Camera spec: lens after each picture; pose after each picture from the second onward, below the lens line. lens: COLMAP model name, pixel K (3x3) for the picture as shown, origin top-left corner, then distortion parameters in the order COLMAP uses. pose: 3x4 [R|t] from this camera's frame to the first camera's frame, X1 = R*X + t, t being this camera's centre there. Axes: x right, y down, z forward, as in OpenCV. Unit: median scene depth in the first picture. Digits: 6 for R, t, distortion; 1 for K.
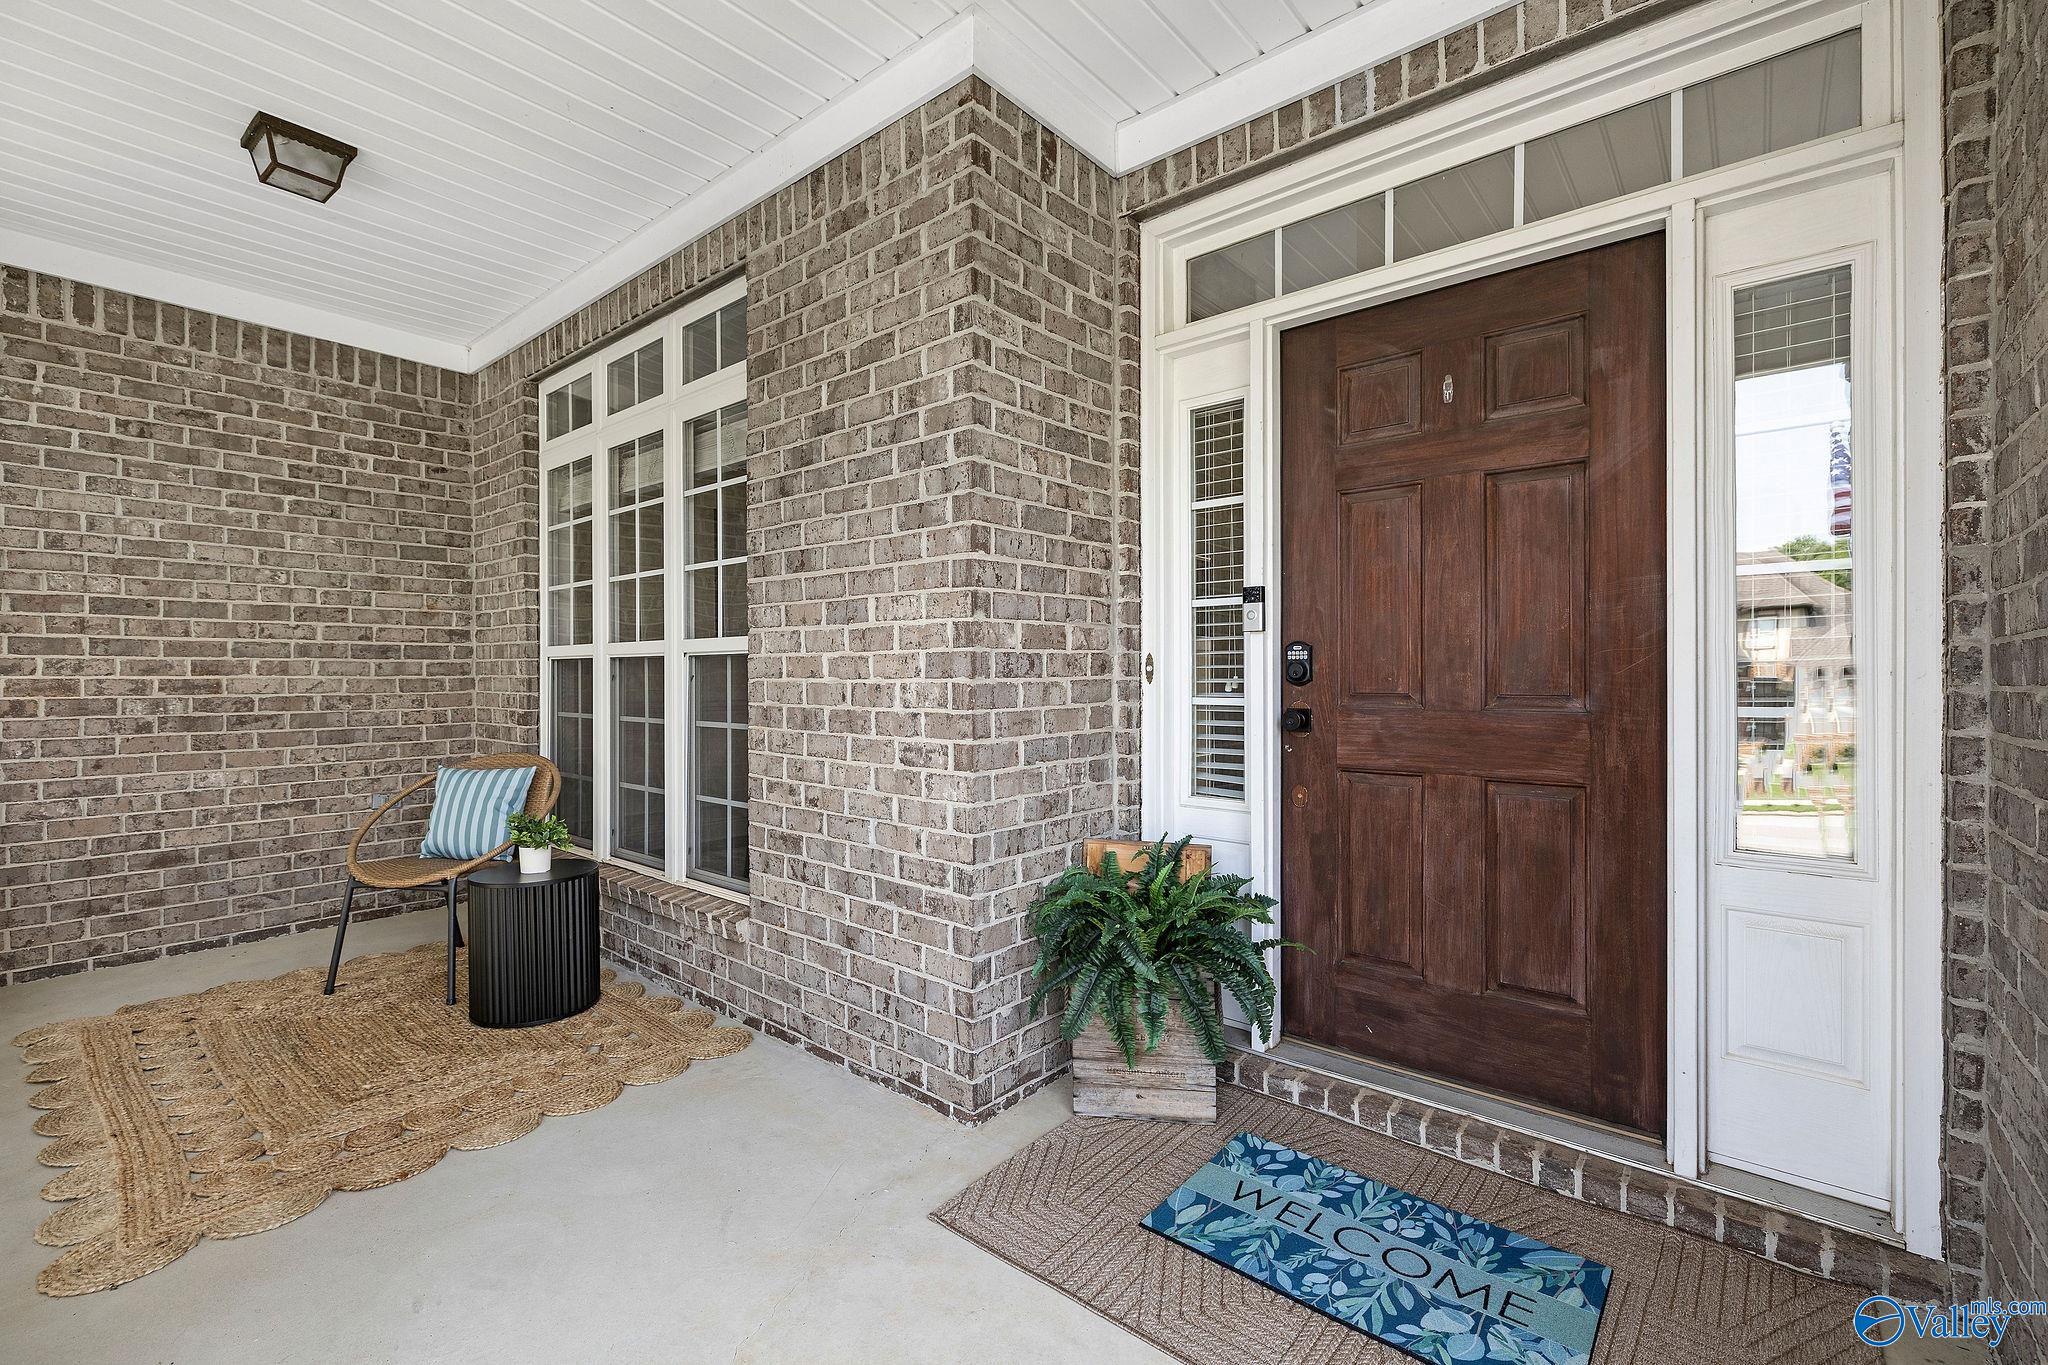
lens RADIAL K [[889.9, 0, 981.8], [0, 889.9, 678.1], [0, 0, 1]] dist [0.001446, 0.000150]
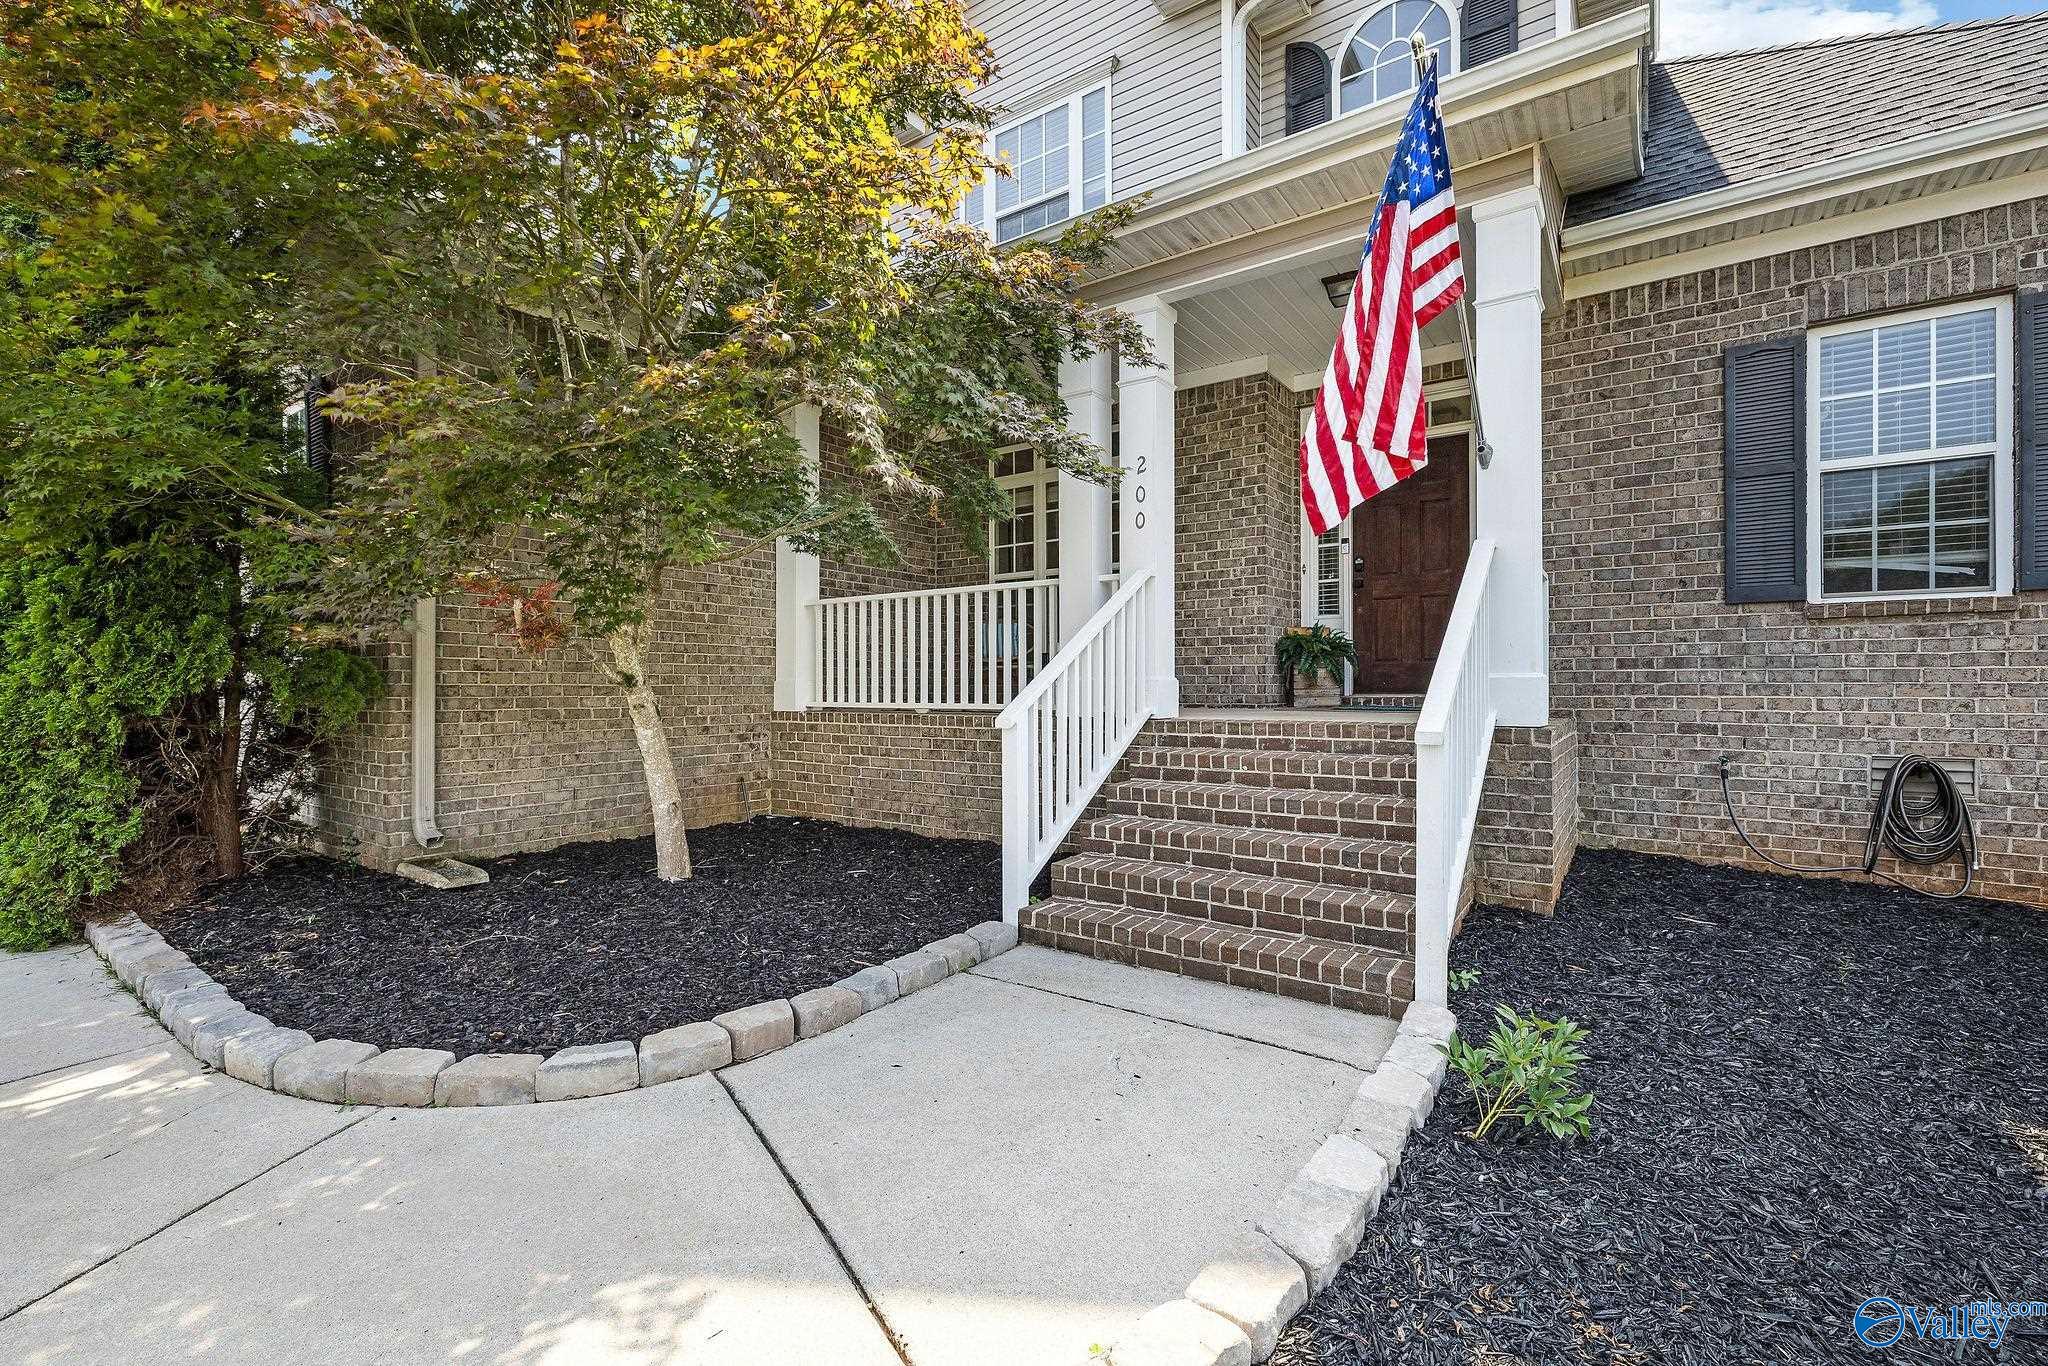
lens RADIAL K [[889.8, 0, 1002.1], [0, 889.8, 683.4], [0, 0, 1]] dist [0.001014, -0.000006]
pose [[0.994700, -0.004847, 0.102706, -1.164841], [0.004902, 0.999988, -0.000287, 0.385034], [-0.102703, 0.000788, 0.994712, -1.874019]]
